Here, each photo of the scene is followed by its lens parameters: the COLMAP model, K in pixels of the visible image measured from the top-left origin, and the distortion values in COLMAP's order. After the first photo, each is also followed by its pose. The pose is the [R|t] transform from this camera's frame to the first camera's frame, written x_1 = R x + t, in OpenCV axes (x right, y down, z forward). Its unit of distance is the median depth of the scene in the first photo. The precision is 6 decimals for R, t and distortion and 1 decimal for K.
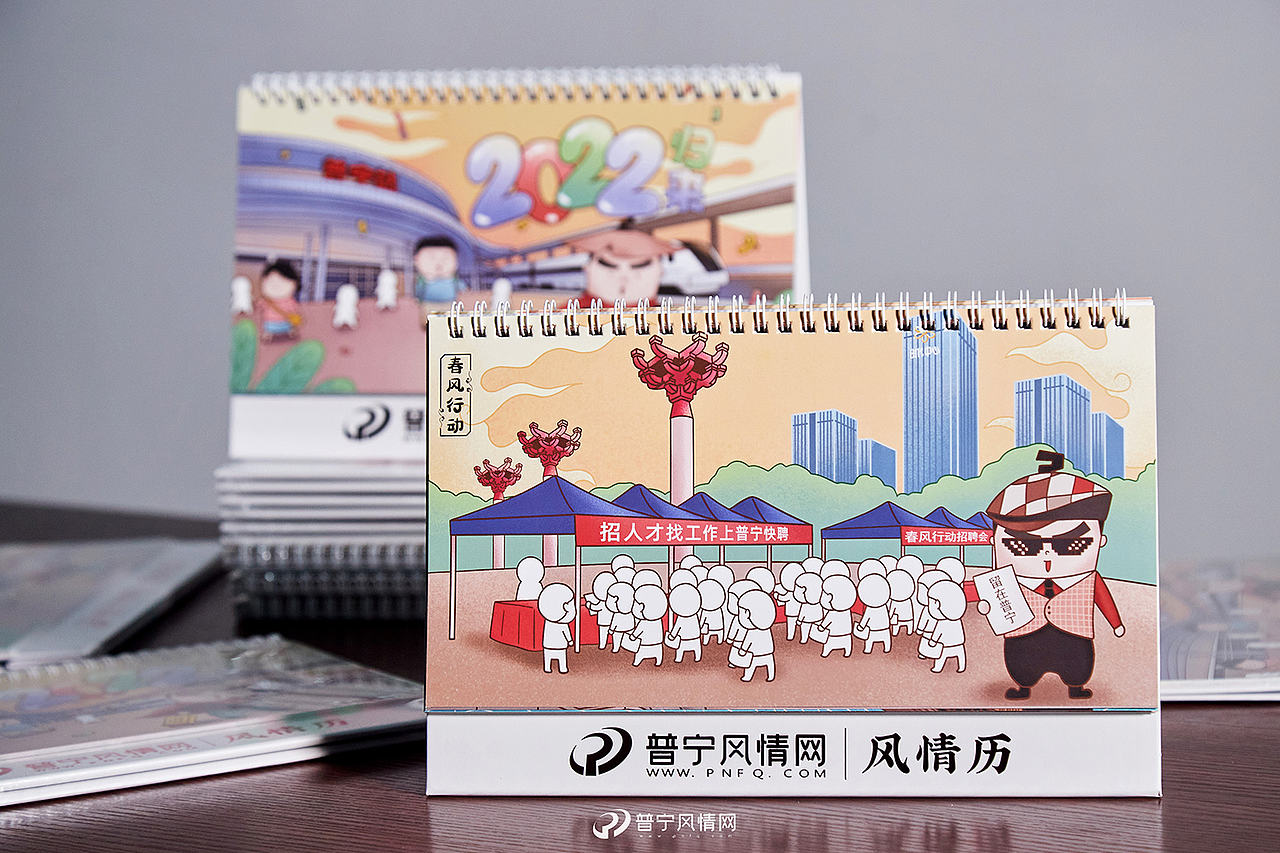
lens RADIAL K [[3125.2, 0, 578.0], [0, 3125.2, 429.8], [0, 0, 1]] dist [0.128542, -3.709229]
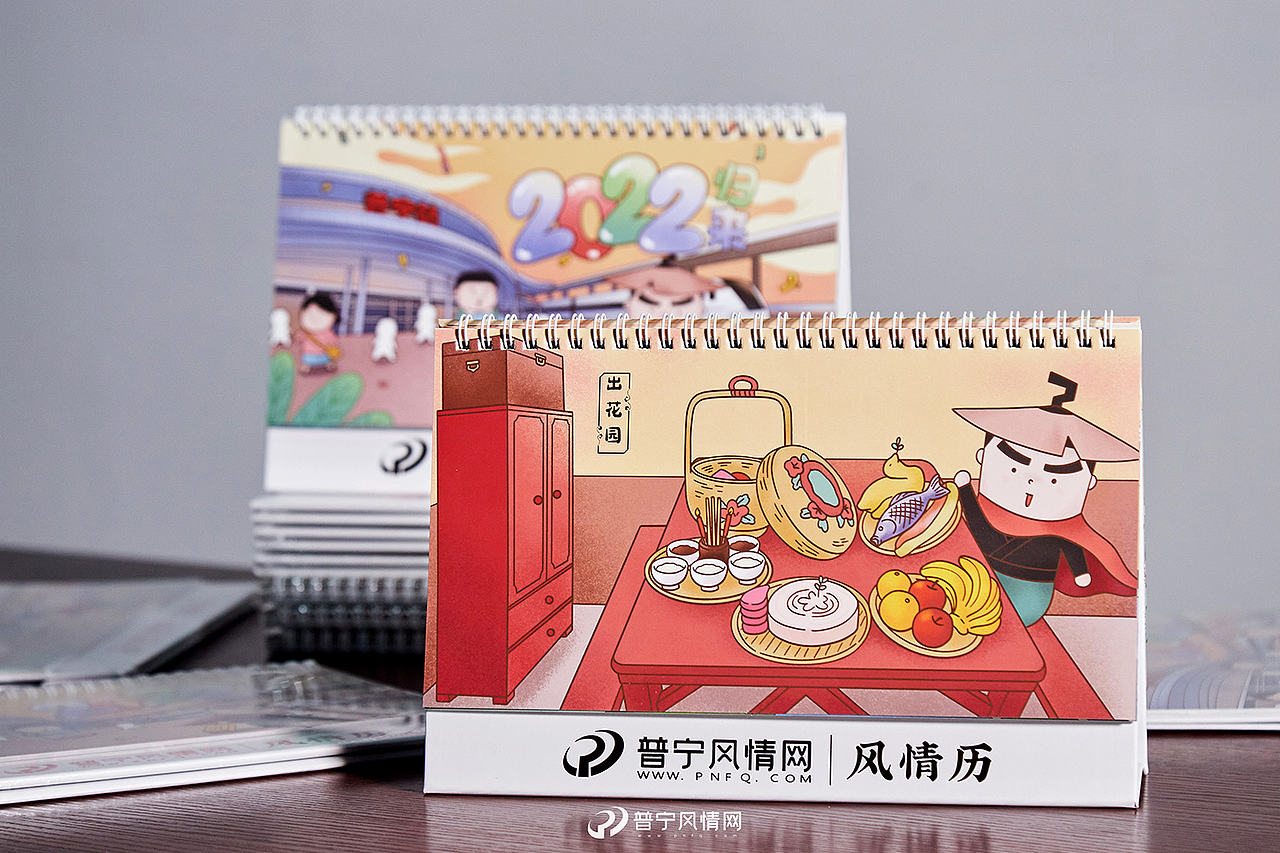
lens RADIAL K [[4038.1, 0, 640.0], [0, 4038.1, 426.5], [0, 0, 1]] dist [-0.053373, 0.675165]
pose [[0.998253, 0.017632, -0.056391, 0.095402], [-0.020737, 0.998274, -0.054953, 0.068162], [0.055325, 0.056026, 0.996895, -0.327012]]
